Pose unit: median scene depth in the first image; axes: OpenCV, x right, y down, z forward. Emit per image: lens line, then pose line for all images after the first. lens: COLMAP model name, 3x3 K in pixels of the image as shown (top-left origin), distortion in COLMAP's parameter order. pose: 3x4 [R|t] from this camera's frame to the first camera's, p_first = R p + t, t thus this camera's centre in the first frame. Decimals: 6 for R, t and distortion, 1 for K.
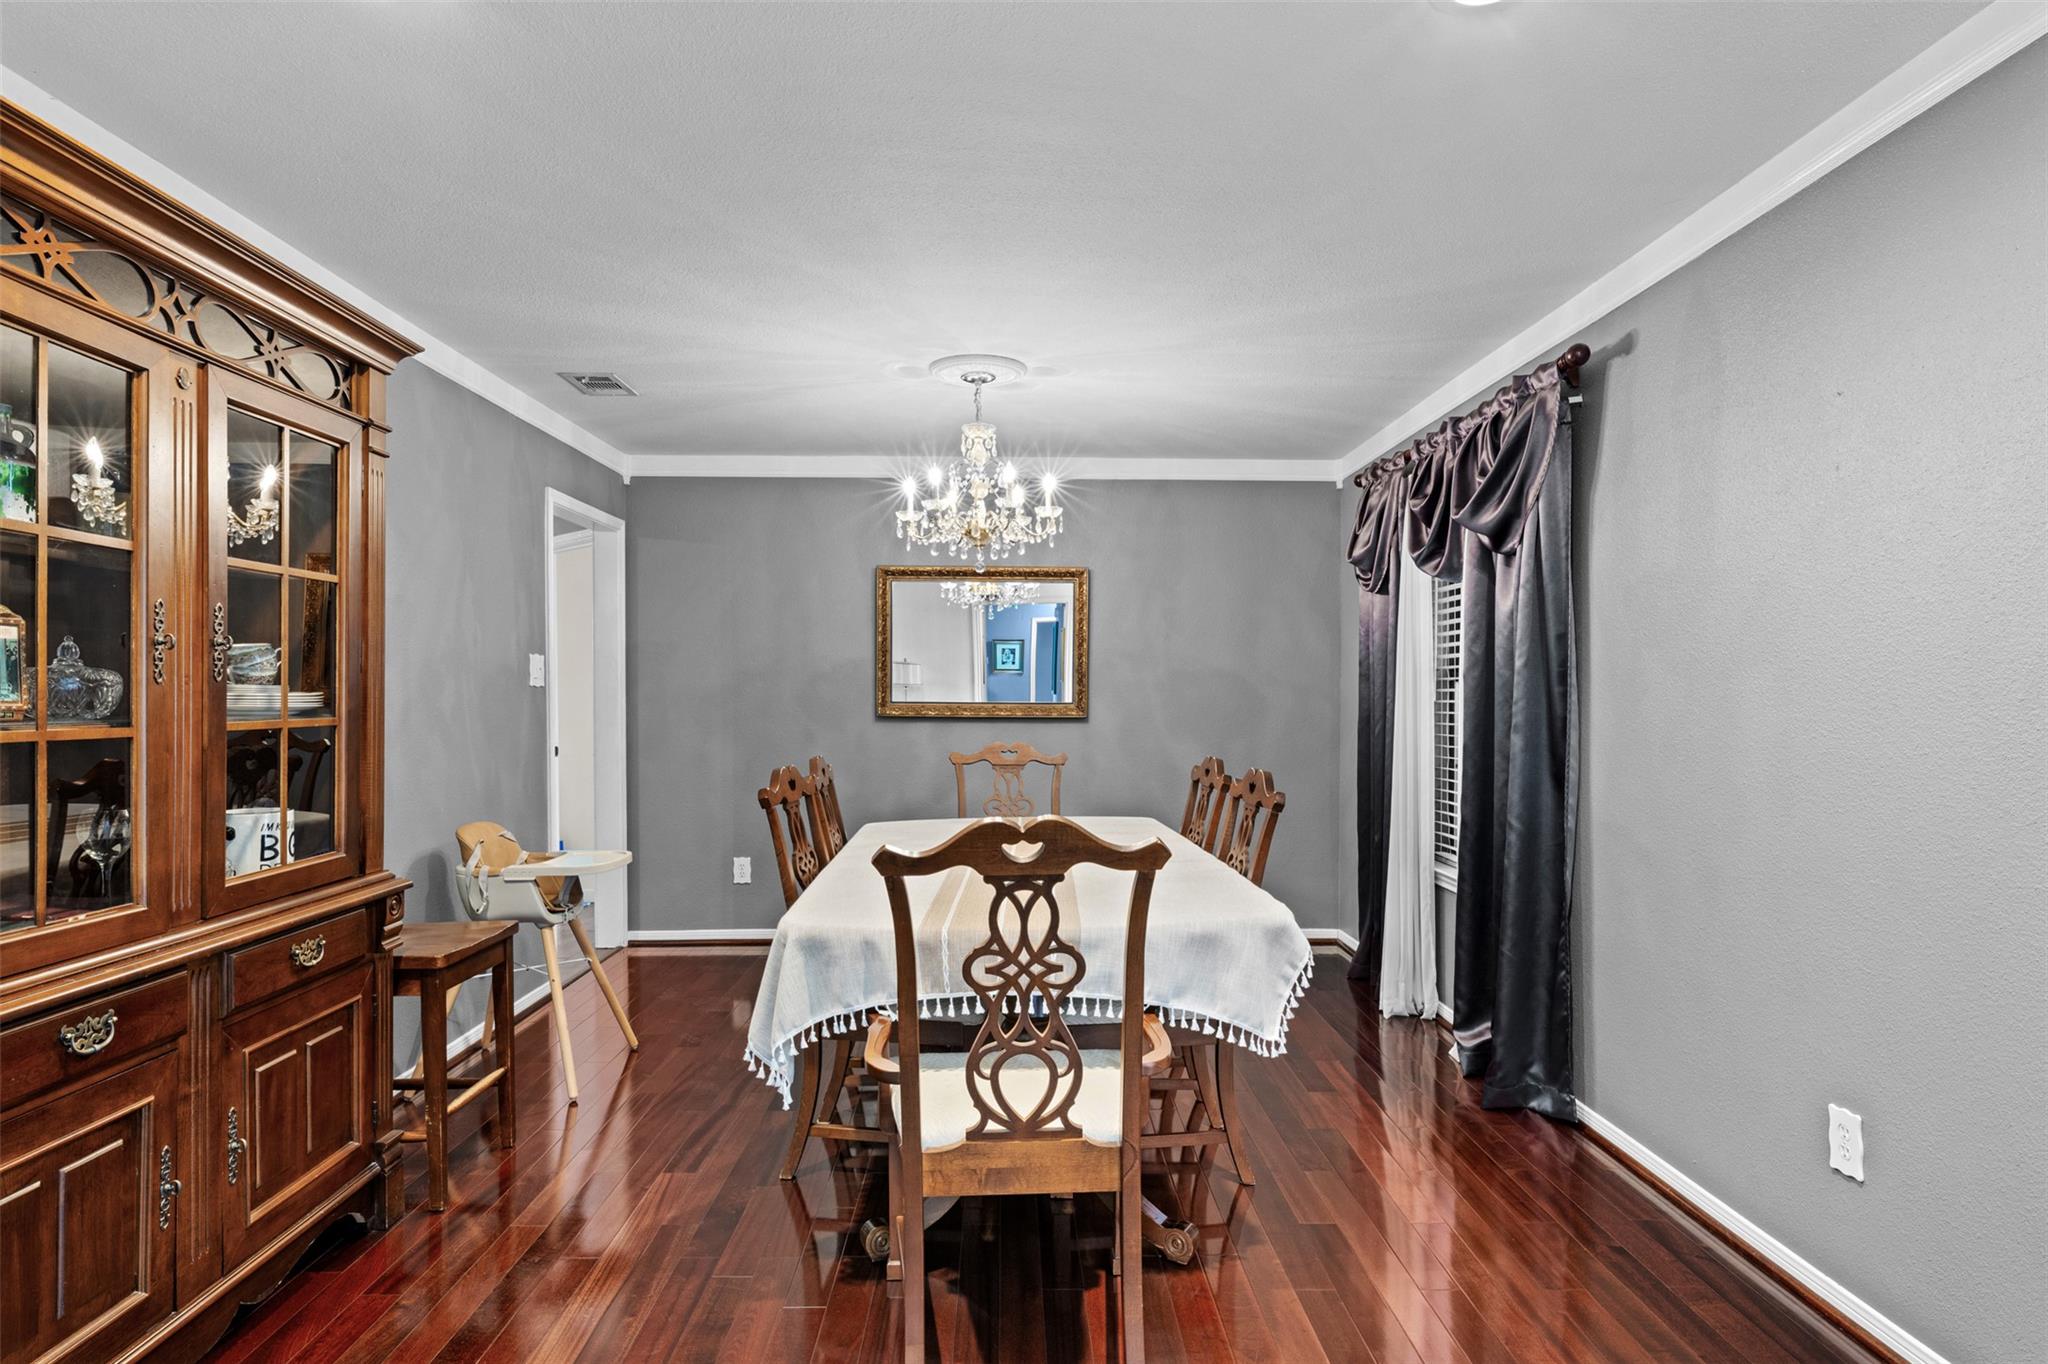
lens RADIAL K [[1135.5, 0, 1048.5], [0, 1135.5, 710.9], [0, 0, 1]] dist [0.001132, 0.000054]
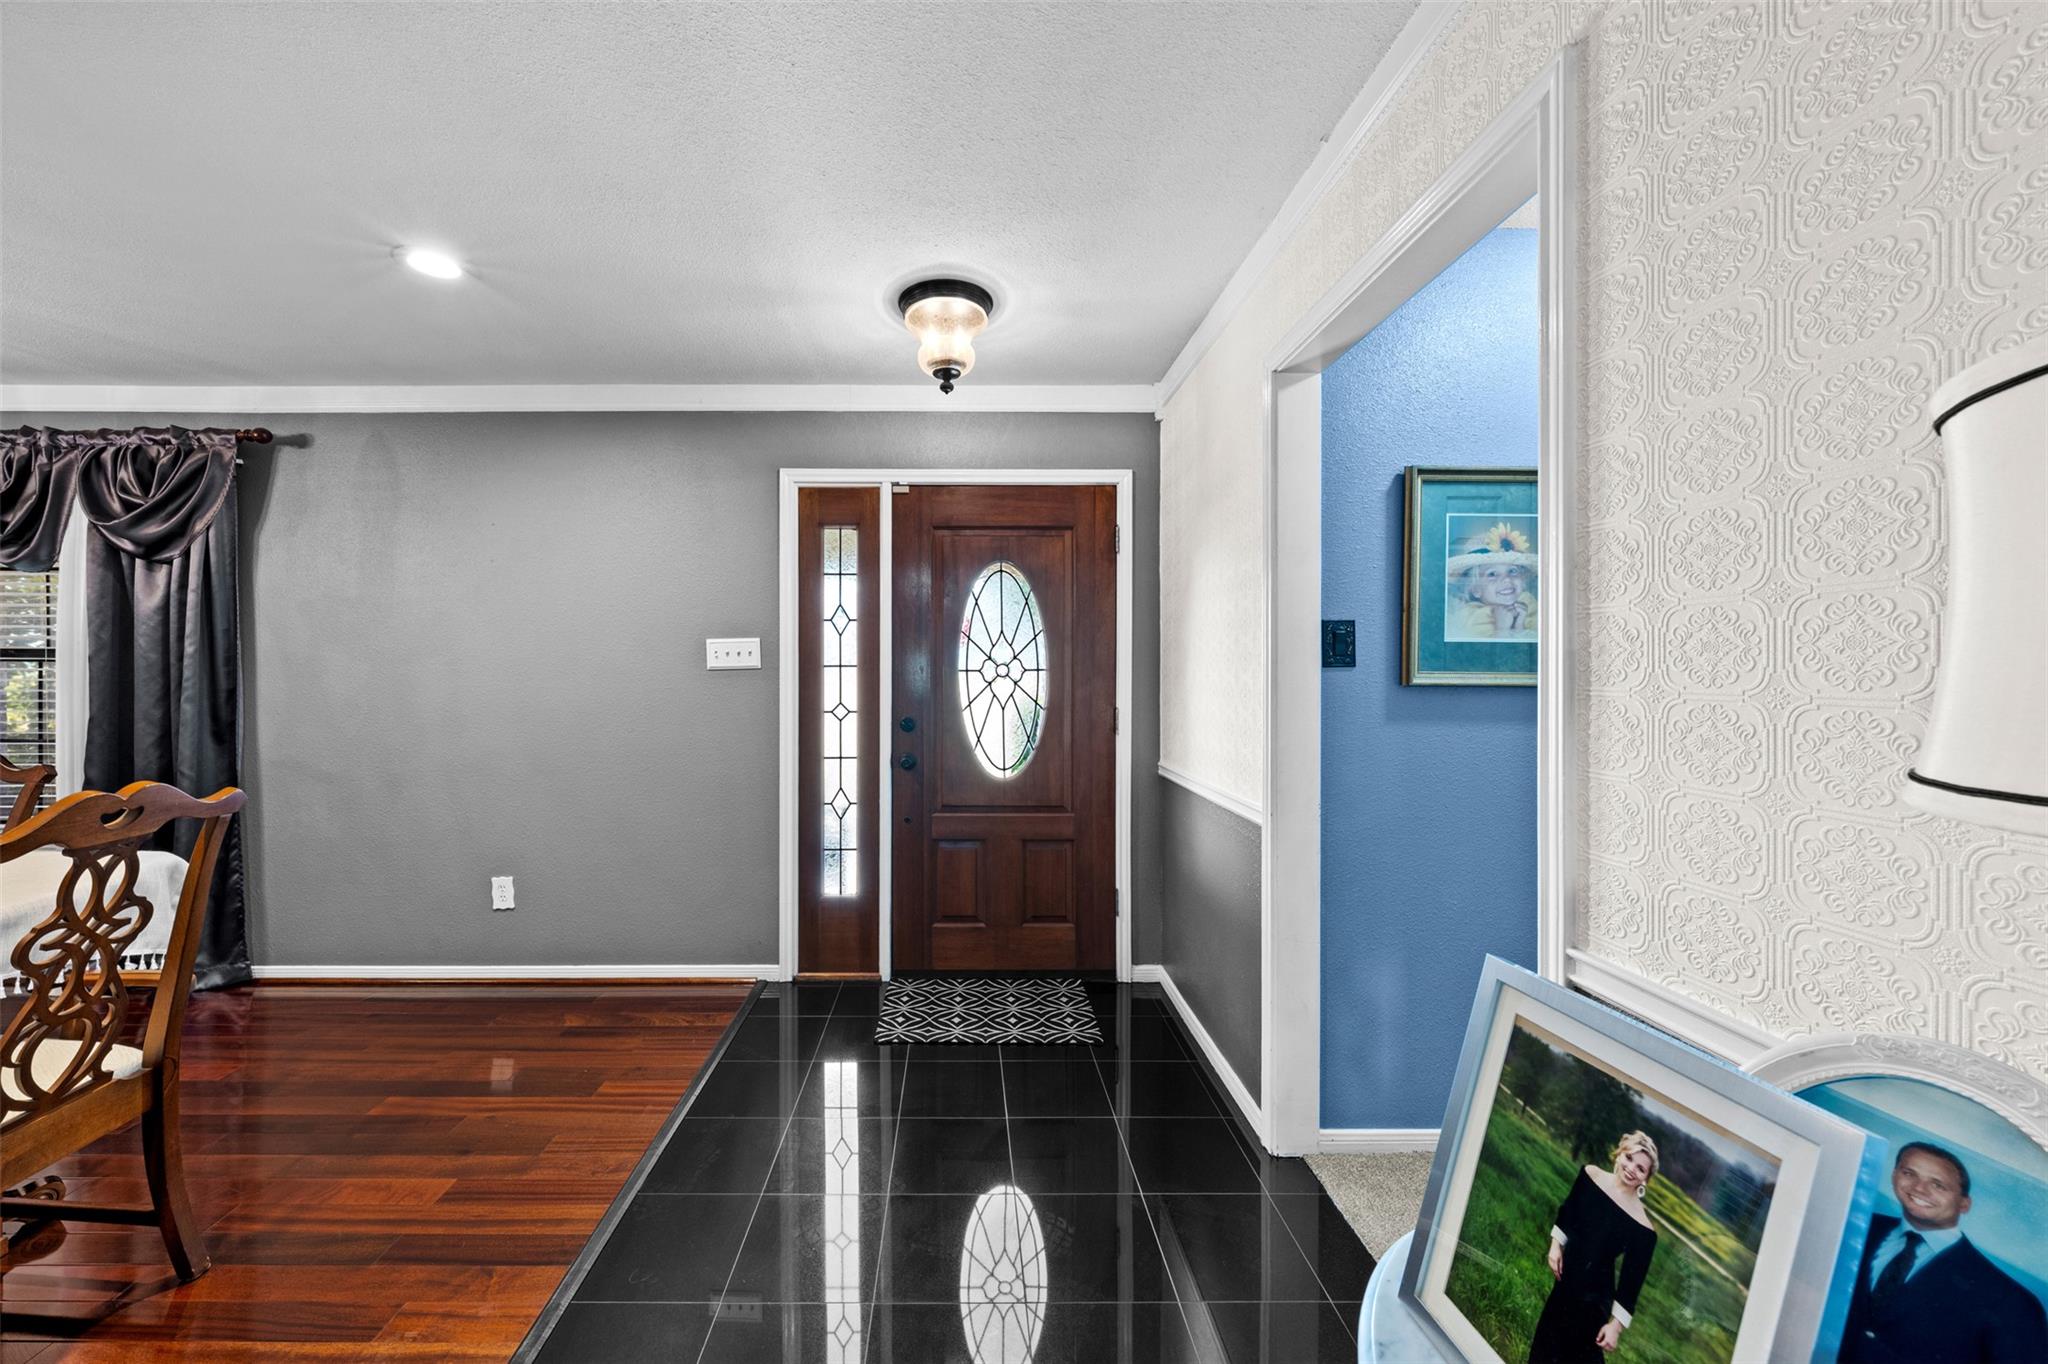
lens RADIAL K [[691.4, 0, 954.8], [0, 691.4, 672.9], [0, 0, 1]] dist [0.002568, -0.000577]
pose [[0.035111, 0.003369, 0.999378, -0.584756], [0.013531, 0.999901, -0.003847, -0.000033], [-0.999292, 0.013658, 0.035062, 0.160990]]
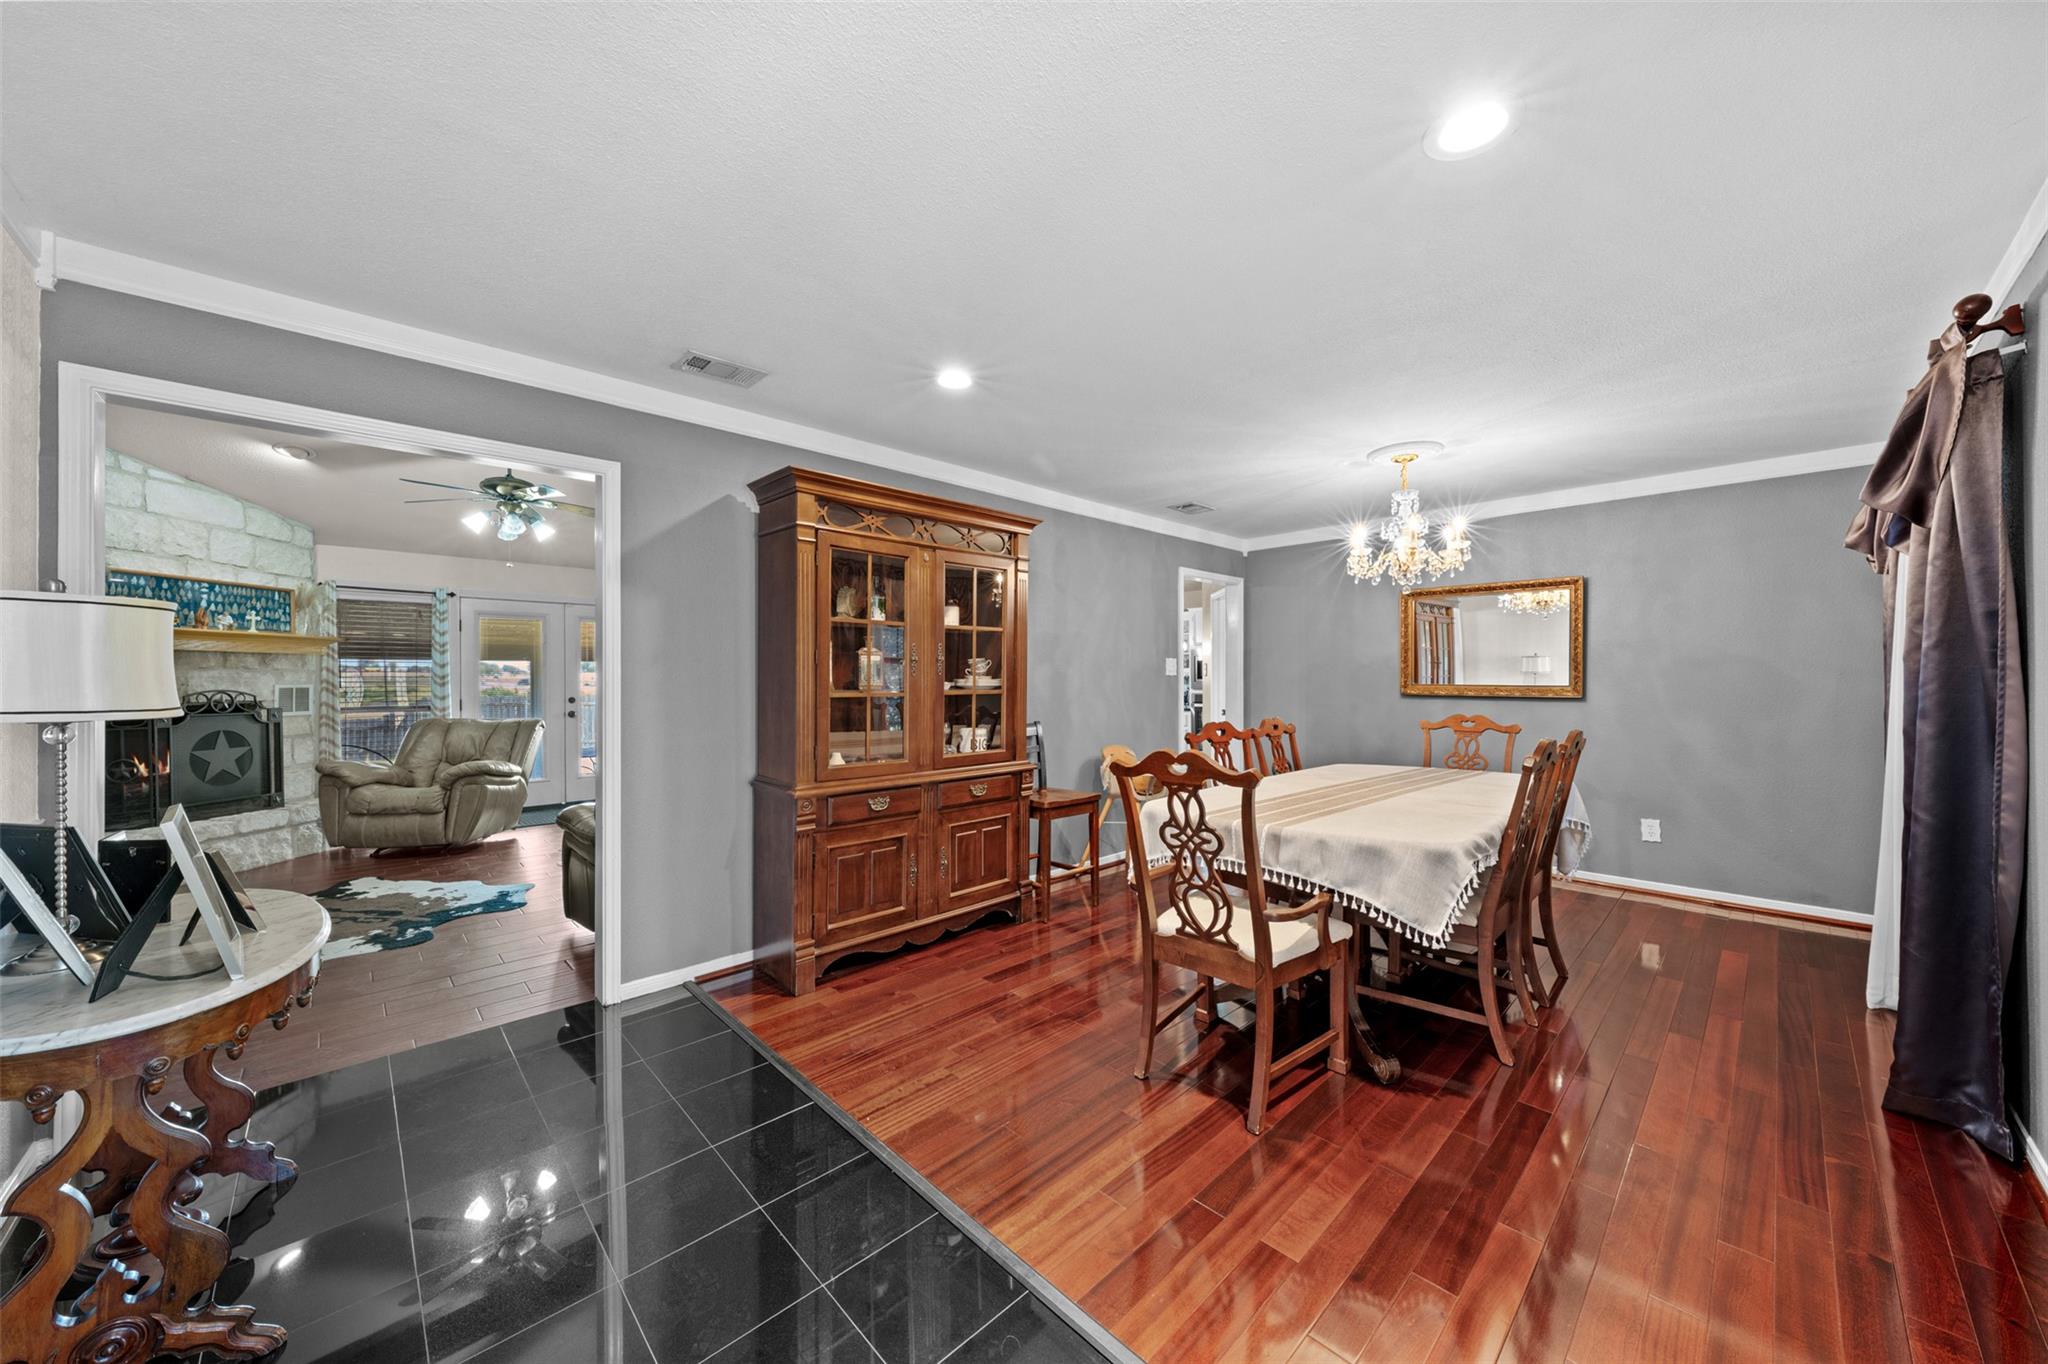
lens RADIAL K [[738.1, 0, 1036.7], [0, 738.1, 676.8], [0, 0, 1]] dist [-0.000522, -0.000379]
pose [[0.669224, -0.004775, -0.743046, 0.603733], [-0.009478, 0.999843, -0.014962, 0.001121], [0.743000, 0.017056, 0.669074, 0.069070]]
